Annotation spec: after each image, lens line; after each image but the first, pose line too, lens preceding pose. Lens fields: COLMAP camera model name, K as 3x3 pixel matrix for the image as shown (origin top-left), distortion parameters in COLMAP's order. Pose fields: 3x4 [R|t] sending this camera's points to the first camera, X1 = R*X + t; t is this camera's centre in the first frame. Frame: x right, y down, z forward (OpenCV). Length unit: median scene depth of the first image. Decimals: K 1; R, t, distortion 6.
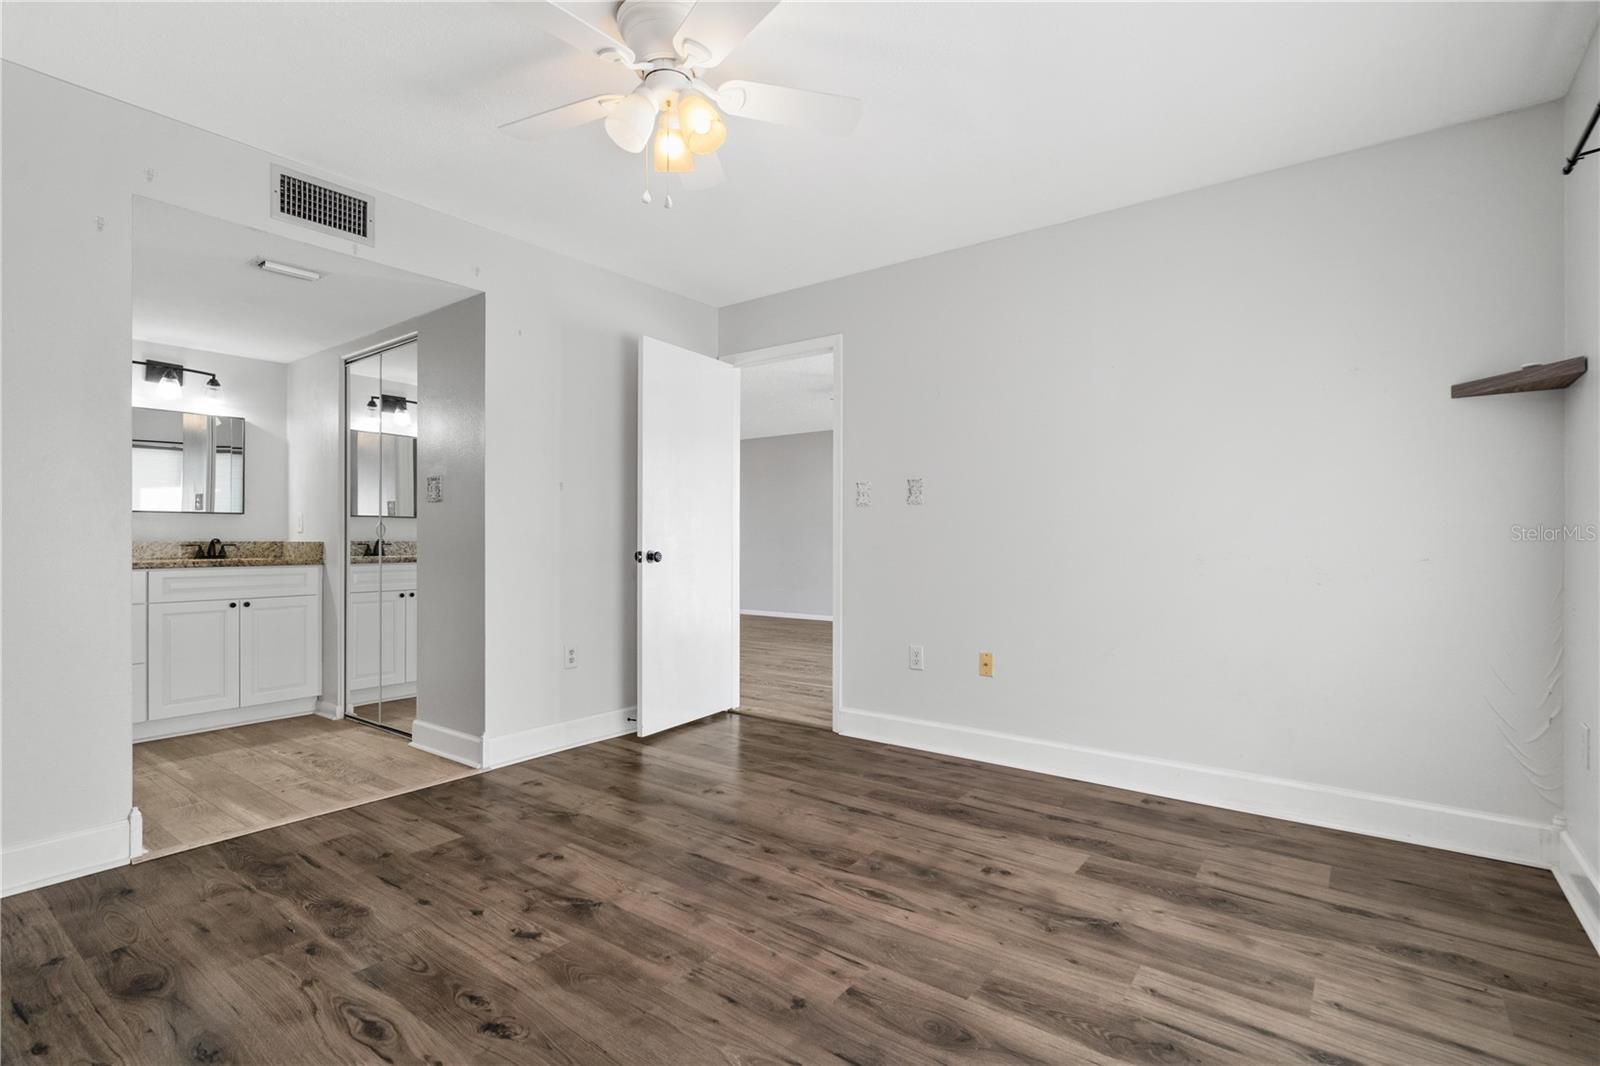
lens RADIAL K [[753.1, 0, 802.2], [0, 753.1, 536.6], [0, 0, 1]] dist [-0.001632, -0.000046]
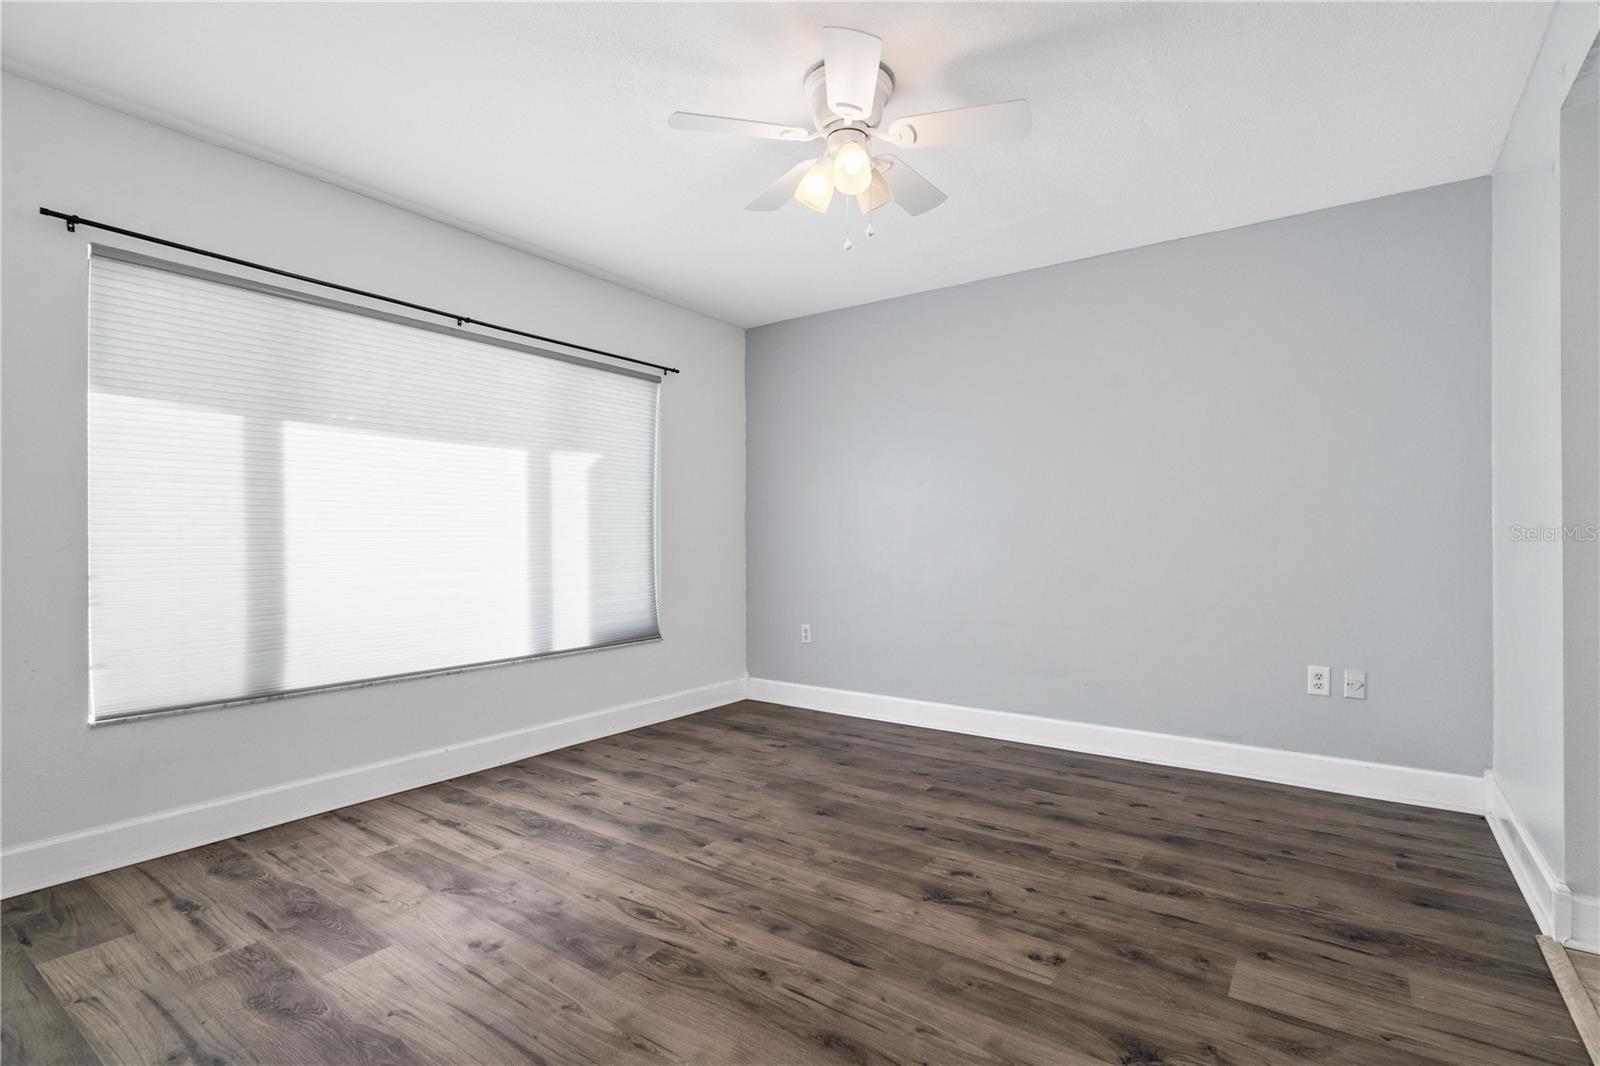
lens RADIAL K [[753.1, 0, 802.0], [0, 753.1, 535.6], [0, 0, 1]] dist [-0.001632, -0.000046]
pose [[-0.999687, 0.002528, -0.024890, -0.076444], [0.002712, 0.999969, -0.007373, 0.001827], [0.024871, -0.007439, -0.999663, 1.974827]]
